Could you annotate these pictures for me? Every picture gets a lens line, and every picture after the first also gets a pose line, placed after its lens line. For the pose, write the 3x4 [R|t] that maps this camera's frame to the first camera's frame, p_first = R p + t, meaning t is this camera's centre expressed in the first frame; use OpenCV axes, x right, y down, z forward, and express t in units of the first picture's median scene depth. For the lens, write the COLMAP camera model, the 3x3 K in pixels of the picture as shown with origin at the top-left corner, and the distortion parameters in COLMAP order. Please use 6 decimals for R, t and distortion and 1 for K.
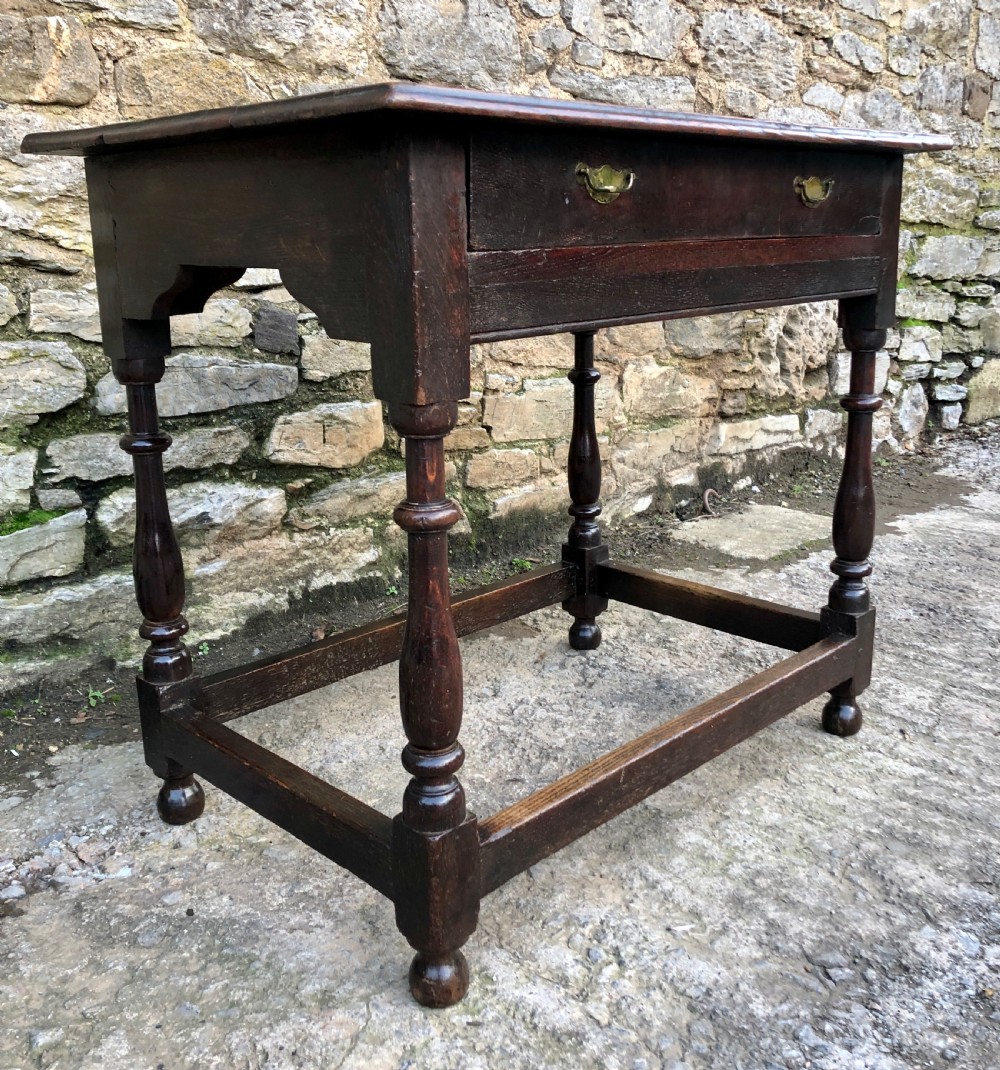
lens RADIAL K [[1098.6, 0, 514.9], [0, 1098.6, 501.8], [0, 0, 1]] dist [0.082271, -0.183175]
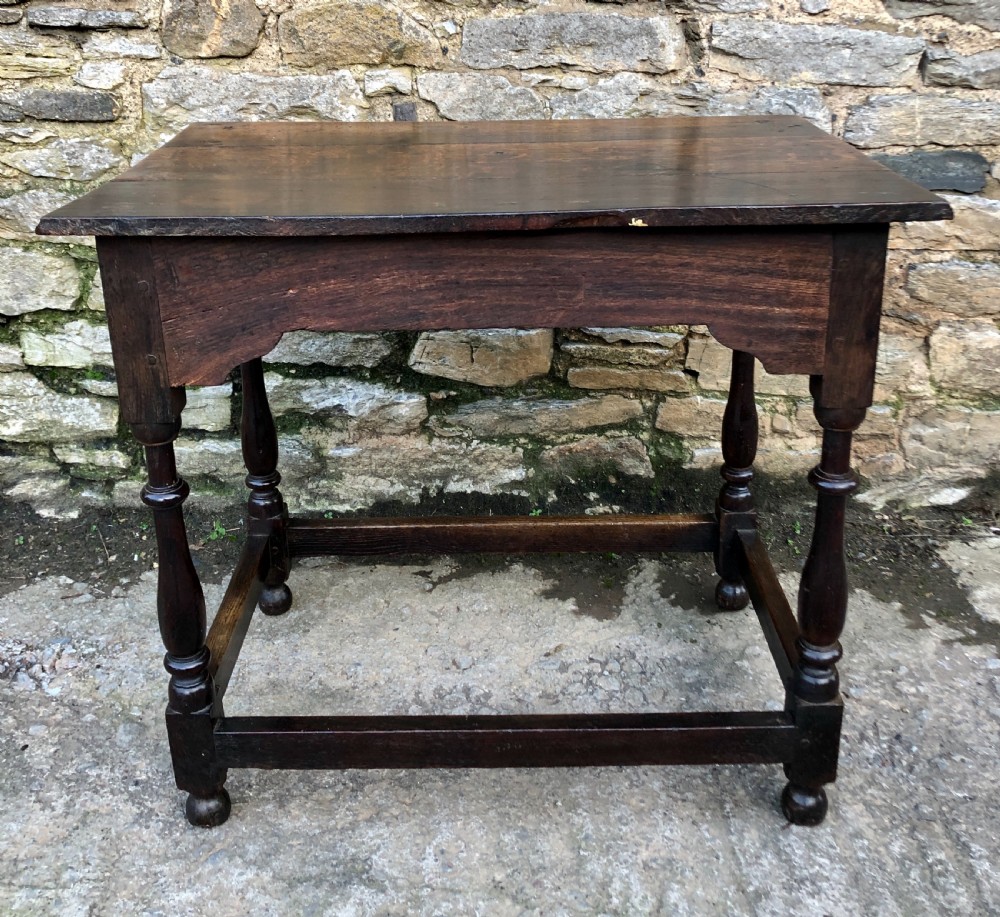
lens RADIAL K [[1119.5, 0, 498.9], [0, 1119.5, 347.5], [0, 0, 1]] dist [0.124533, -0.360301]
pose [[0.715829, 0.245142, -0.653830, 0.559120], [-0.172090, 0.969403, 0.175052, -0.269381], [0.676737, -0.012790, 0.736114, 0.259188]]
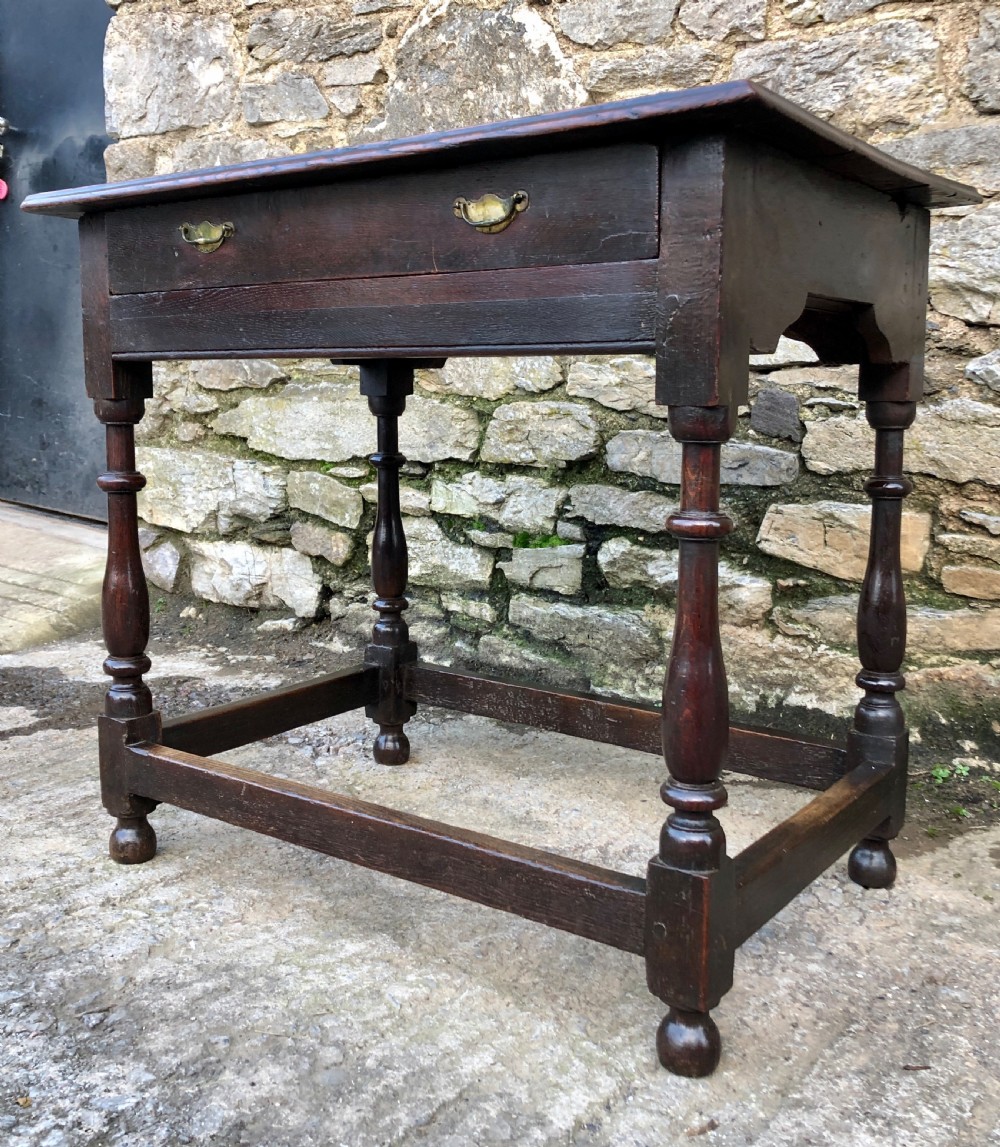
lens RADIAL K [[1192.3, 0, 499.8], [0, 1192.3, 513.7], [0, 0, 1]] dist [0.143353, -0.375704]
pose [[0.142142, 0.121758, -0.982329, 0.771718], [-0.242480, 0.966452, 0.084703, -0.101658], [0.959687, 0.226156, 0.166897, 0.620820]]
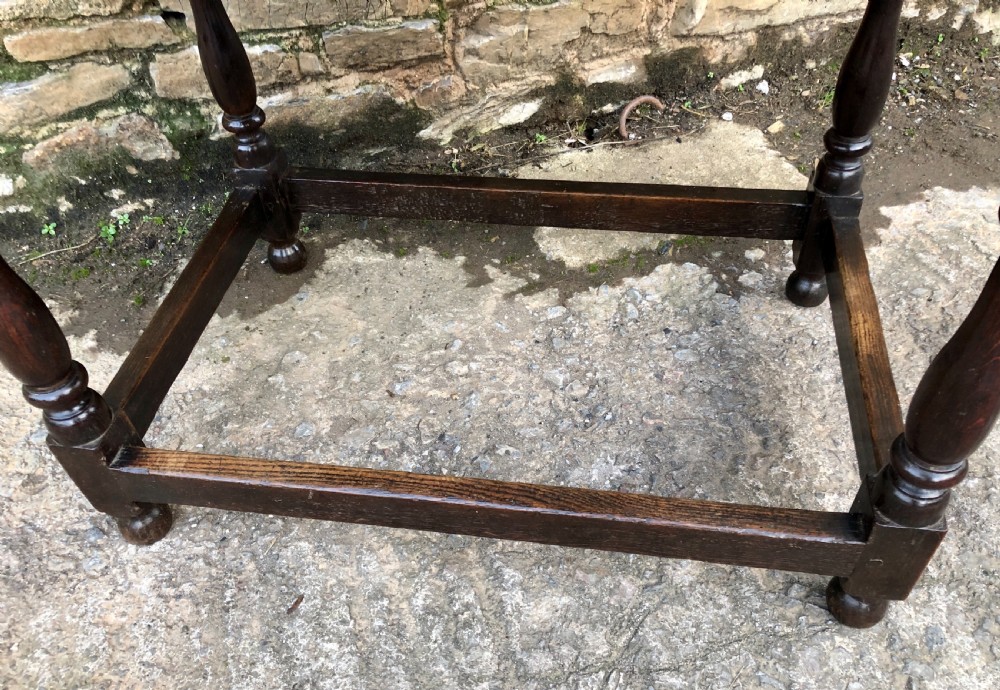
lens RADIAL K [[825.0, 0, 502.1], [0, 825.0, 378.2], [0, 0, 1]] dist [0.012144, 0.007677]
pose [[0.881020, 0.315939, -0.352117, 0.503310], [-0.067334, 0.820476, 0.567702, -0.231515], [0.468263, -0.476447, 0.744129, 0.726413]]
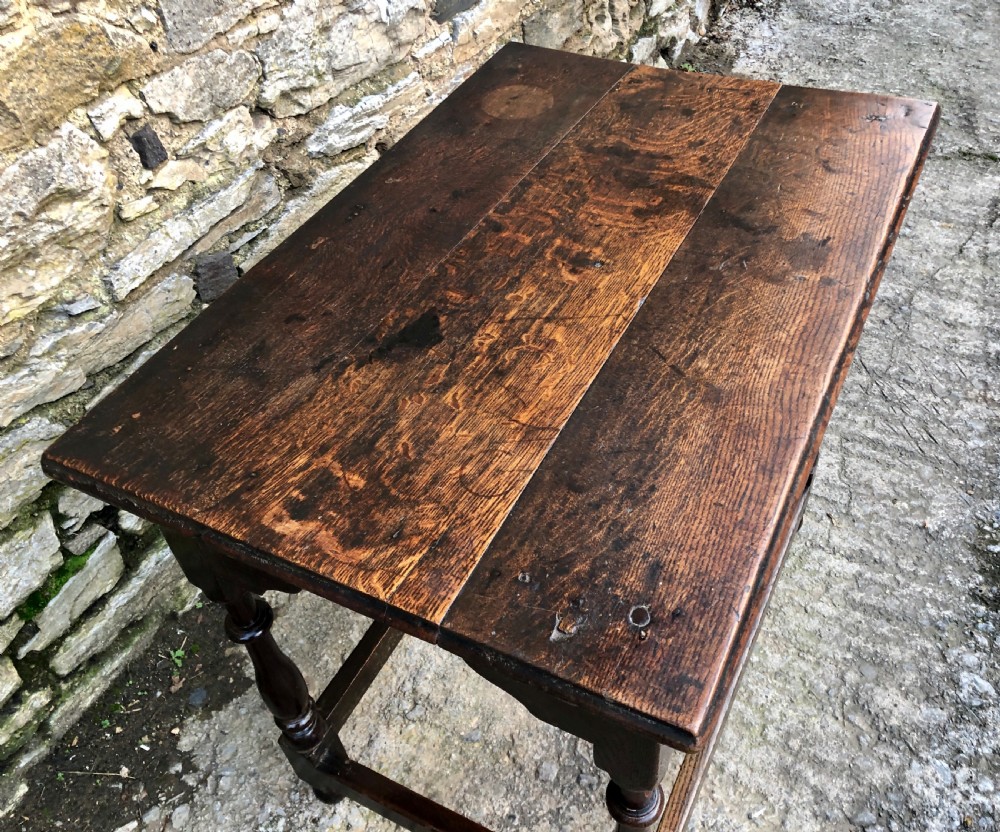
lens RADIAL K [[913.1, 0, 514.6], [0, 913.1, 412.3], [0, 0, 1]] dist [-0.001674, 0.043662]
pose [[0.953755, -0.248366, 0.169311, -0.133365], [0.129857, 0.848448, 0.513102, -0.425227], [-0.271088, -0.467387, 0.841463, 0.214874]]
